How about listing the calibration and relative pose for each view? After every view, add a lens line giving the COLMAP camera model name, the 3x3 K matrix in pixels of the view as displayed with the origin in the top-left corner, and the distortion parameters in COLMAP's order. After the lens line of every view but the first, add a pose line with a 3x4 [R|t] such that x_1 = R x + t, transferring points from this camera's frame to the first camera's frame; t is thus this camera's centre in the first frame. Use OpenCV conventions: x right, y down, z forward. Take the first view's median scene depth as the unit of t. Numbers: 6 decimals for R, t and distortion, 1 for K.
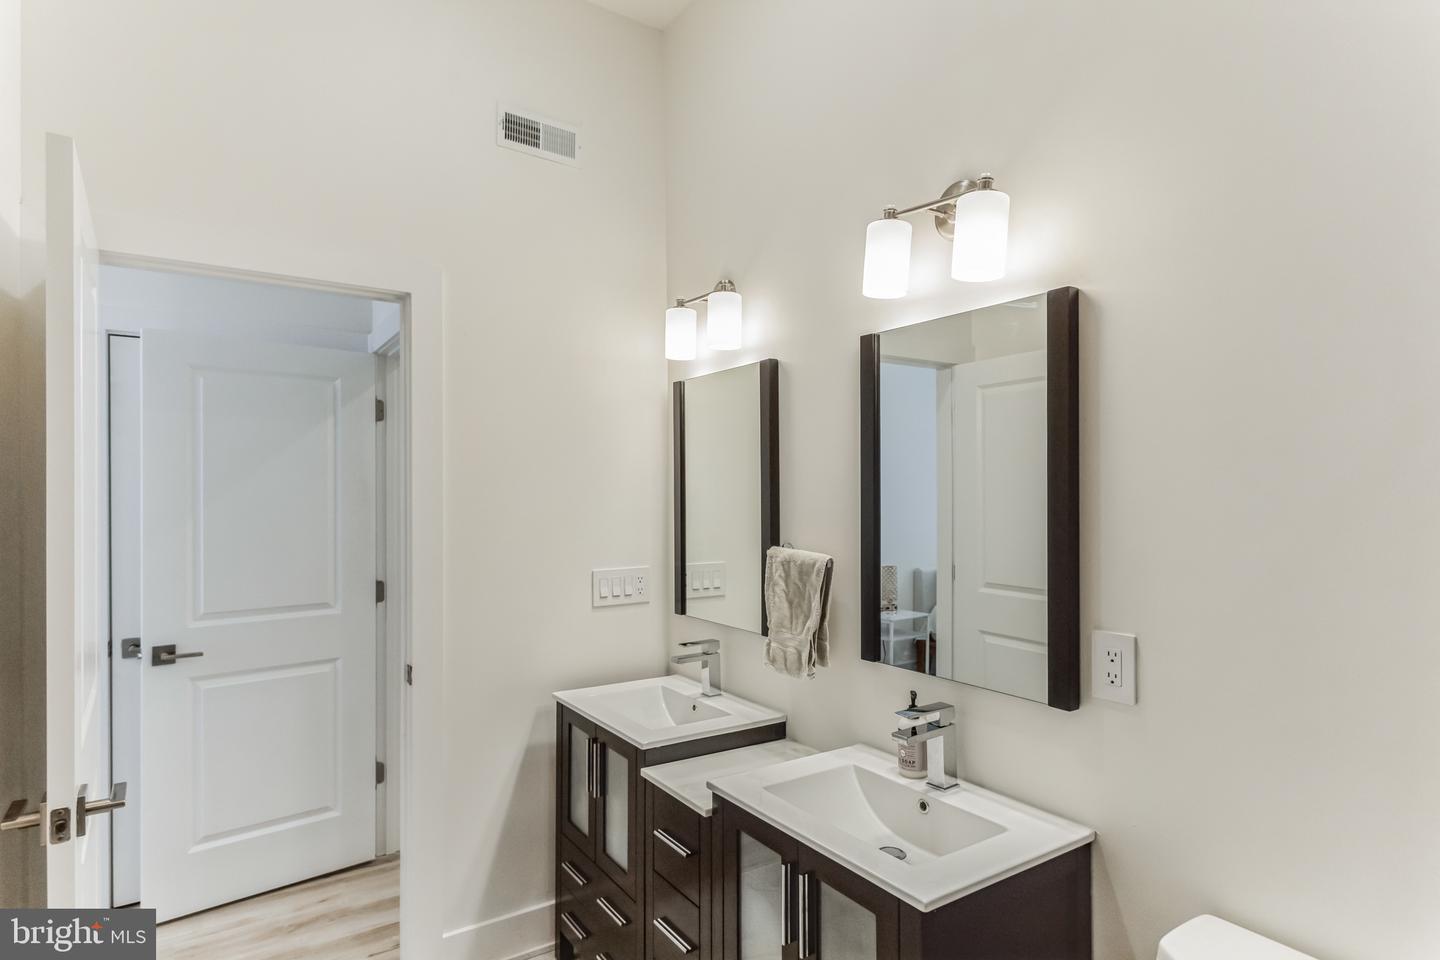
lens RADIAL K [[795.0, 0, 720.0], [0, 795.0, 480.0], [0, 0, 1]] dist [-0.000171, -0.000006]
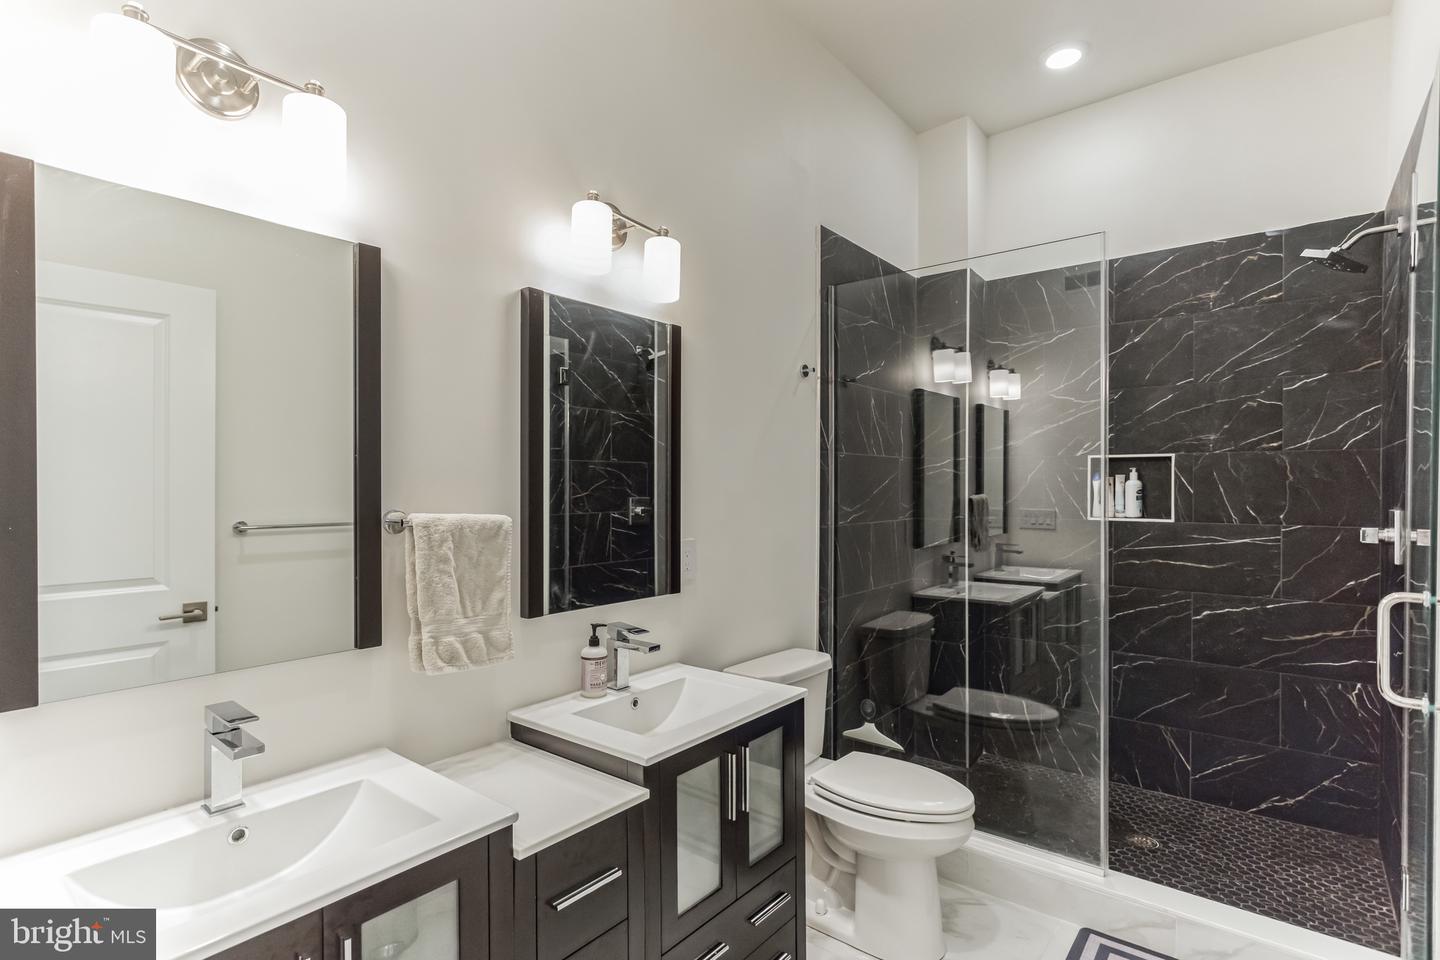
lens RADIAL K [[698.5, 0, 720.0], [0, 698.5, 480.0], [0, 0, 1]] dist [0.003445, 0.000521]
pose [[-0.303778, 0.009354, 0.952697, -0.699143], [-0.014061, 0.999799, -0.014300, 0.062664], [-0.952639, -0.017739, -0.303585, 1.016385]]
